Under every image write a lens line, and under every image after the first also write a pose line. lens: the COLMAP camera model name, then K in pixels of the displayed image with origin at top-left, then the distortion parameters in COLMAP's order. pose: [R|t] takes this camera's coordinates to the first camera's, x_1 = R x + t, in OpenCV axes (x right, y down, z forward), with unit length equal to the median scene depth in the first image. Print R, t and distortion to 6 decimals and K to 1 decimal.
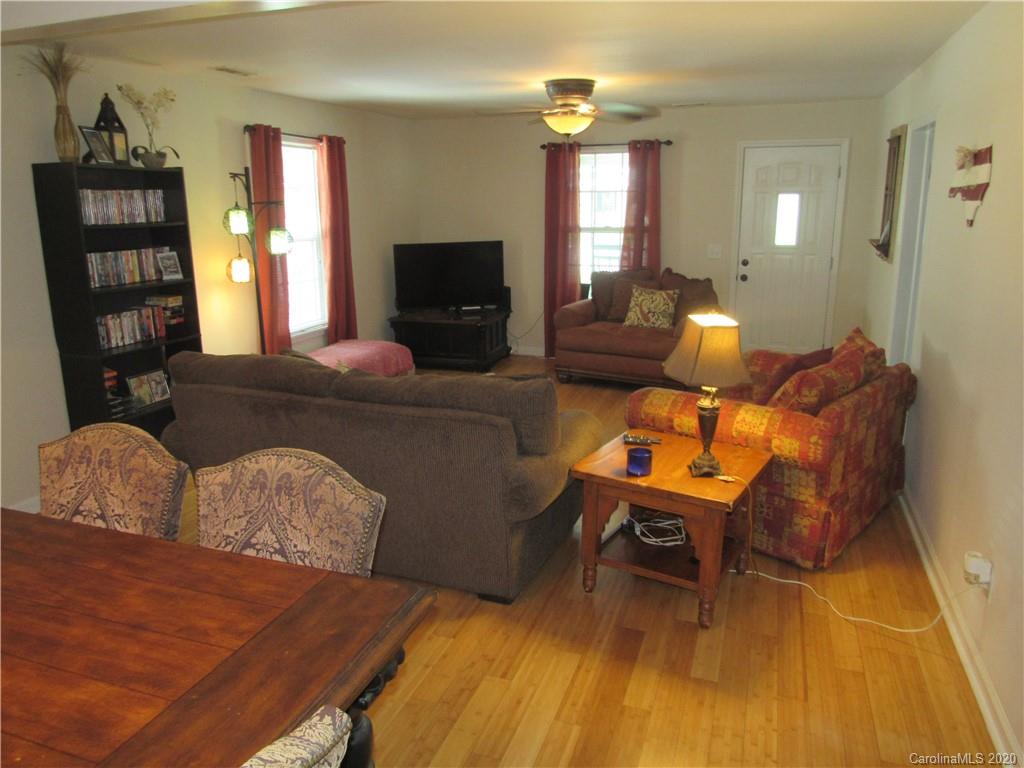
lens RADIAL K [[724.9, 0, 512.0], [0, 724.9, 384.0], [0, 0, 1]] dist [-0.028464, 0.004468]
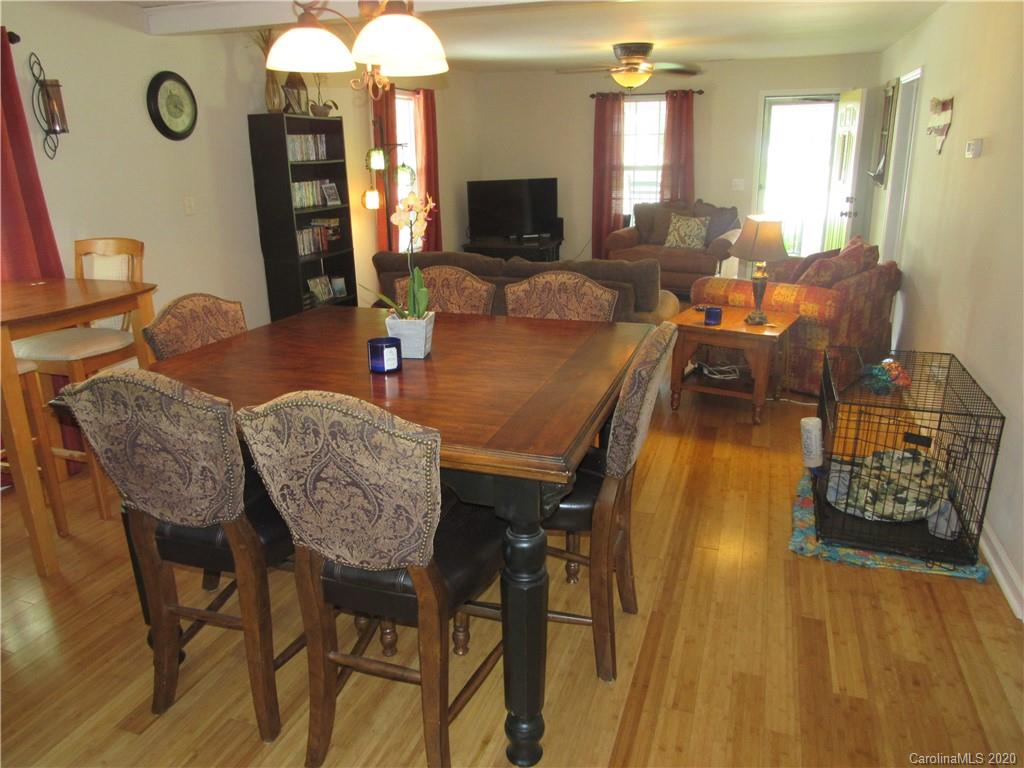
lens RADIAL K [[732.6, 0, 512.0], [0, 732.6, 384.0], [0, 0, 1]] dist [-0.023018, 0.004956]
pose [[0.999841, -0.013950, 0.011150, -0.182952], [0.013205, 0.997844, 0.064290, 0.102901], [-0.012023, -0.064133, 0.997869, -0.361125]]
